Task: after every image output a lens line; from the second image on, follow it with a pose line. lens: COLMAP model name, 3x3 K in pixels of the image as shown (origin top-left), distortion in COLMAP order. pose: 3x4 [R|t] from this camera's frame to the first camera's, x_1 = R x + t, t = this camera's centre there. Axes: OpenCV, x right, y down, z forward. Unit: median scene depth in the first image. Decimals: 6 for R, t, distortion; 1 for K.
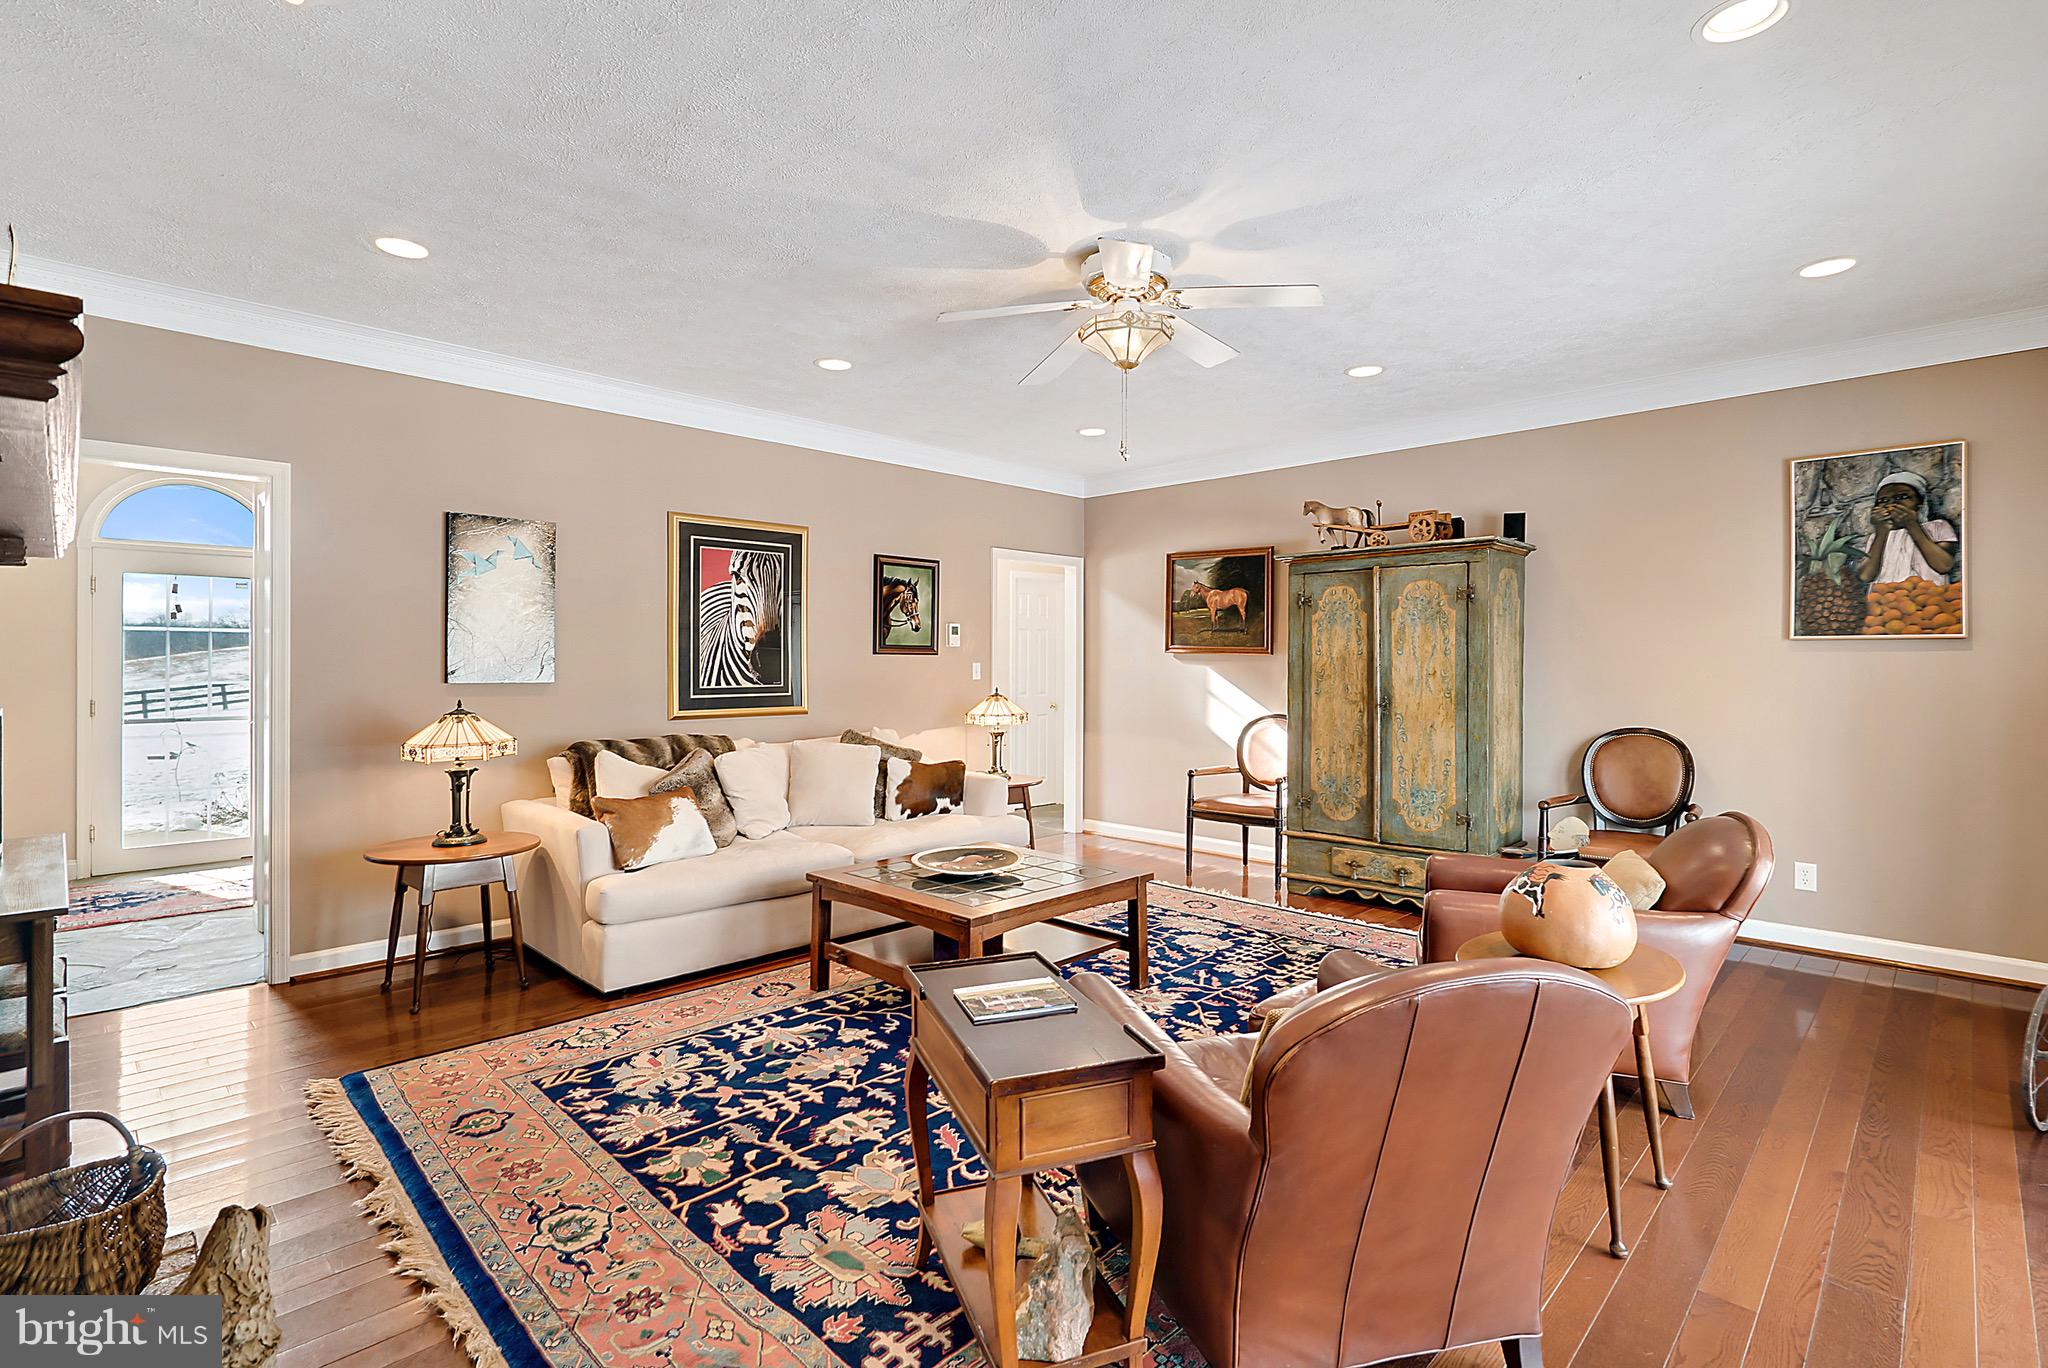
lens RADIAL K [[957.1, 0, 1033.3], [0, 957.1, 661.4], [0, 0, 1]] dist [-0.006989, 0.000544]
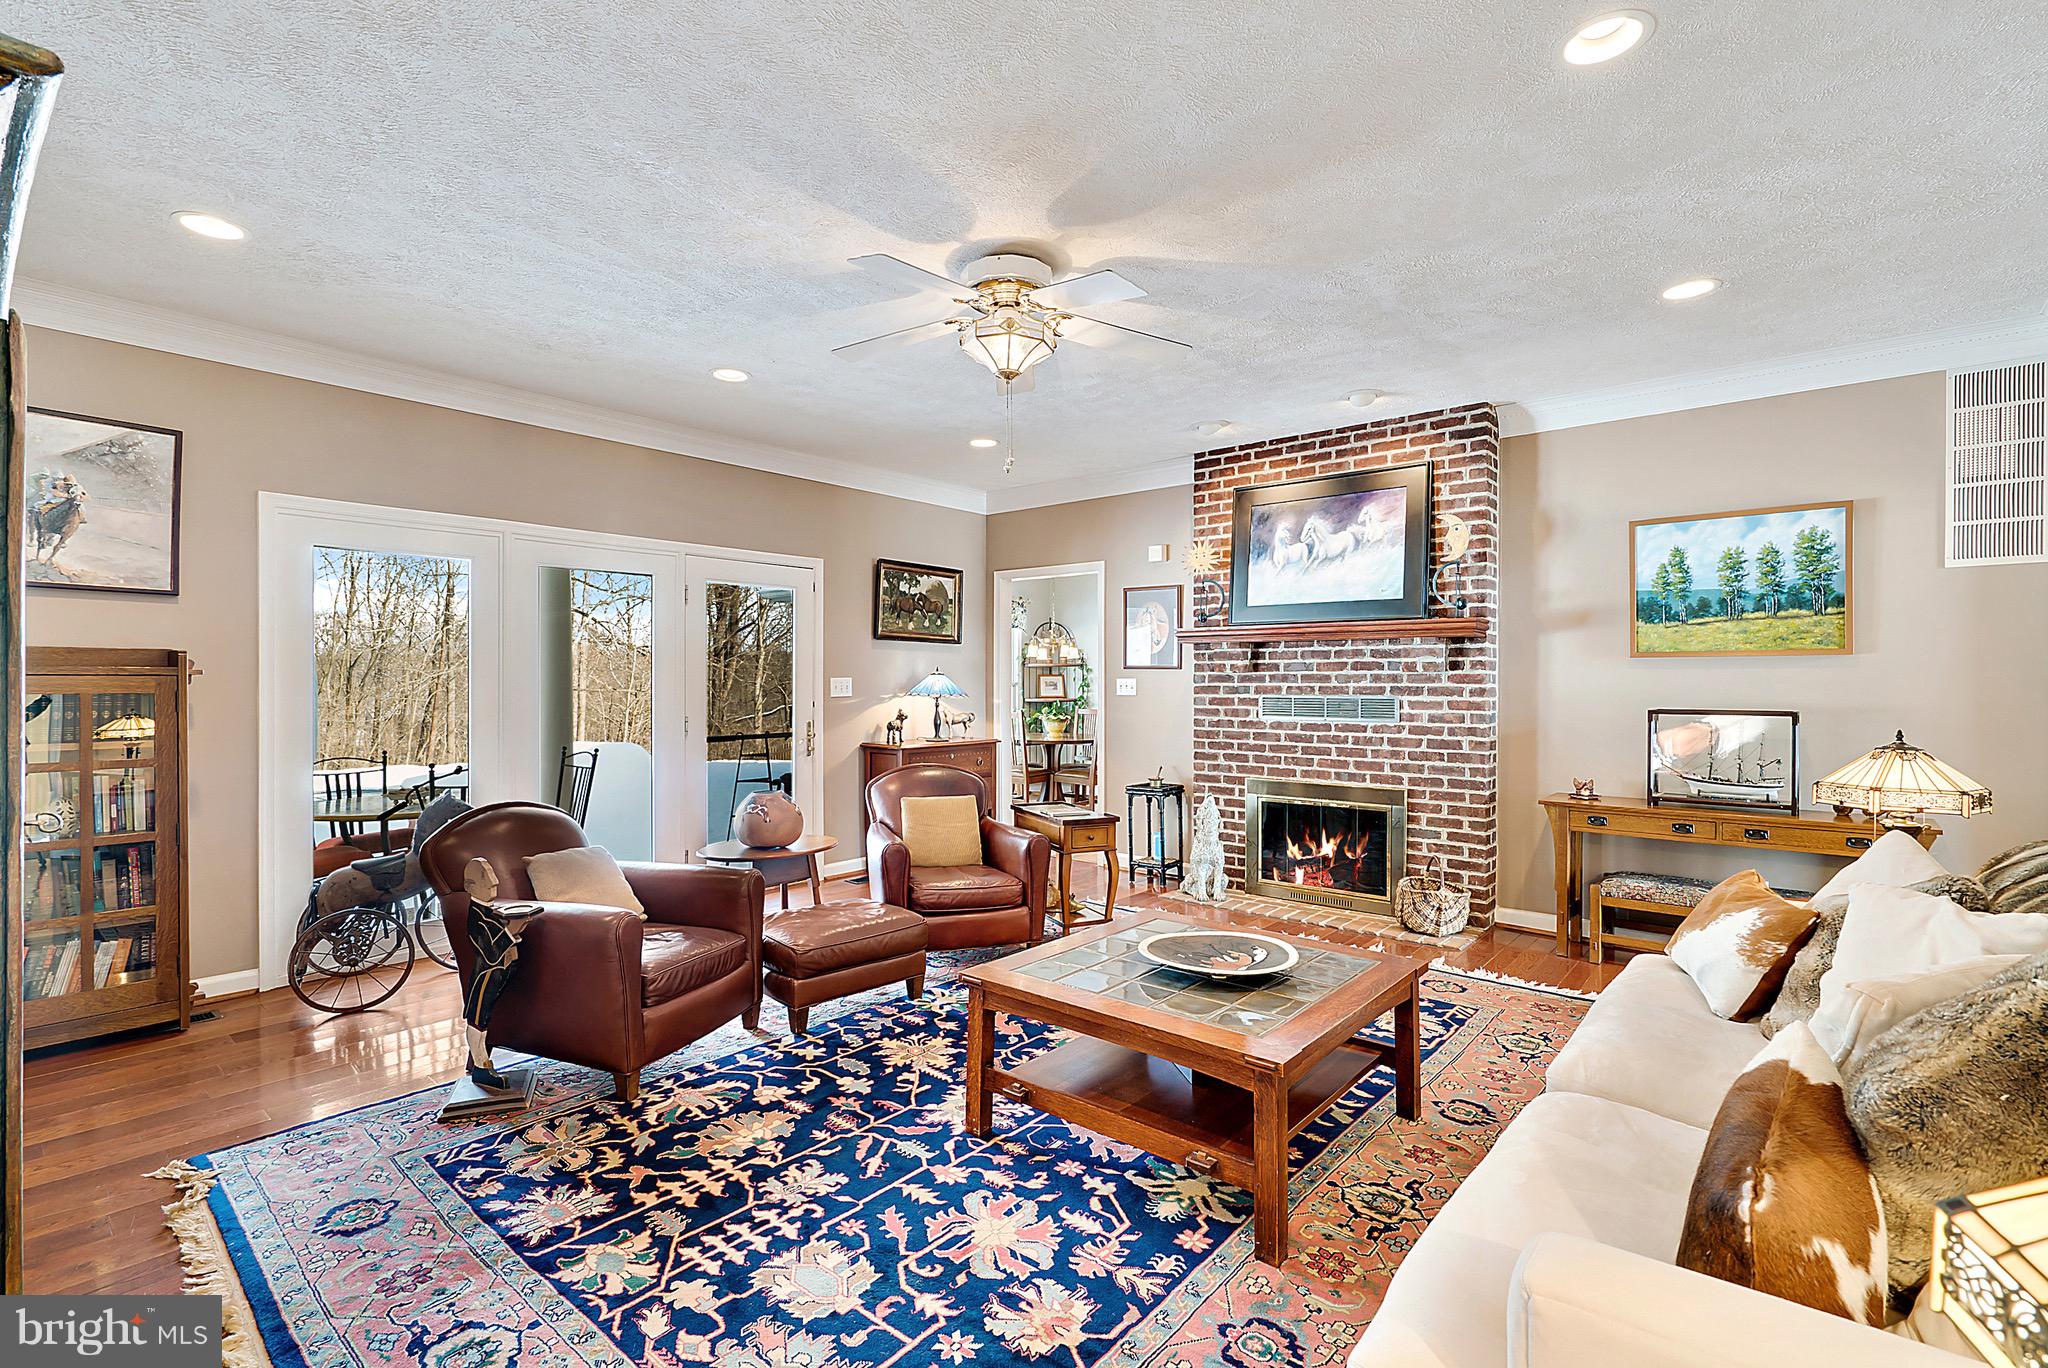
lens RADIAL K [[939.0, 0, 1024.0], [0, 939.0, 684.0], [0, 0, 1]] dist [-0.003410, 0.001091]
pose [[-0.997846, -0.002242, -0.065556, 0.130601], [-0.002392, 0.999995, 0.002209, 0.005201], [0.065550, 0.002361, -0.997846, 1.792081]]
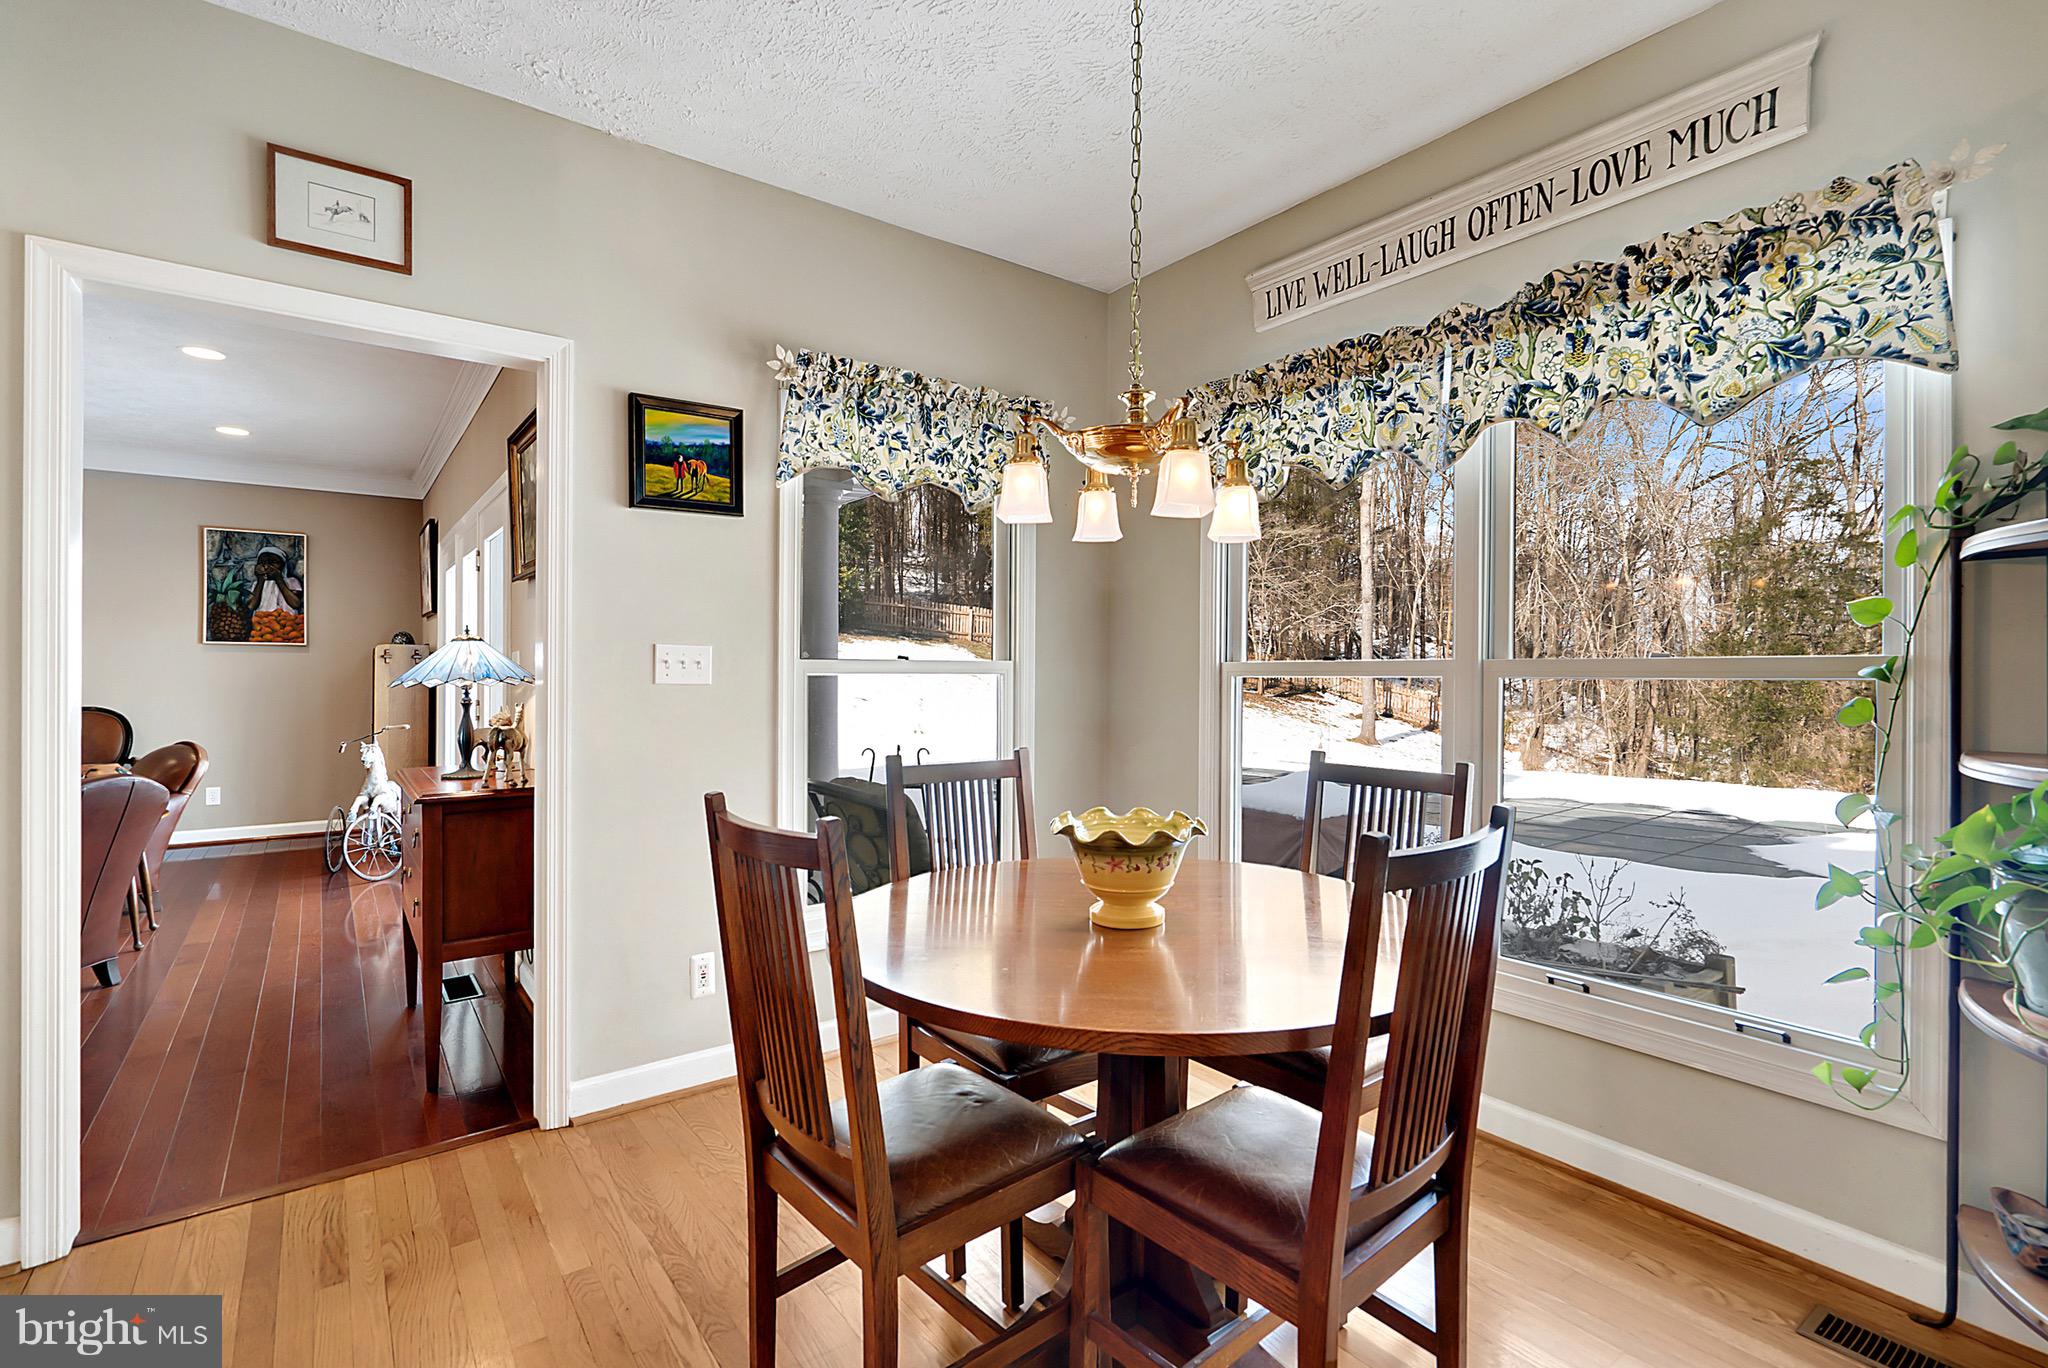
lens RADIAL K [[944.4, 0, 1026.9], [0, 944.4, 669.9], [0, 0, 1]] dist [-0.005826, 0.000702]
pose [[0.152321, -0.000314, 0.988331, -0.611321], [-0.003625, 0.999993, 0.000876, 0.016279], [-0.988324, -0.003716, 0.152319, -0.662259]]
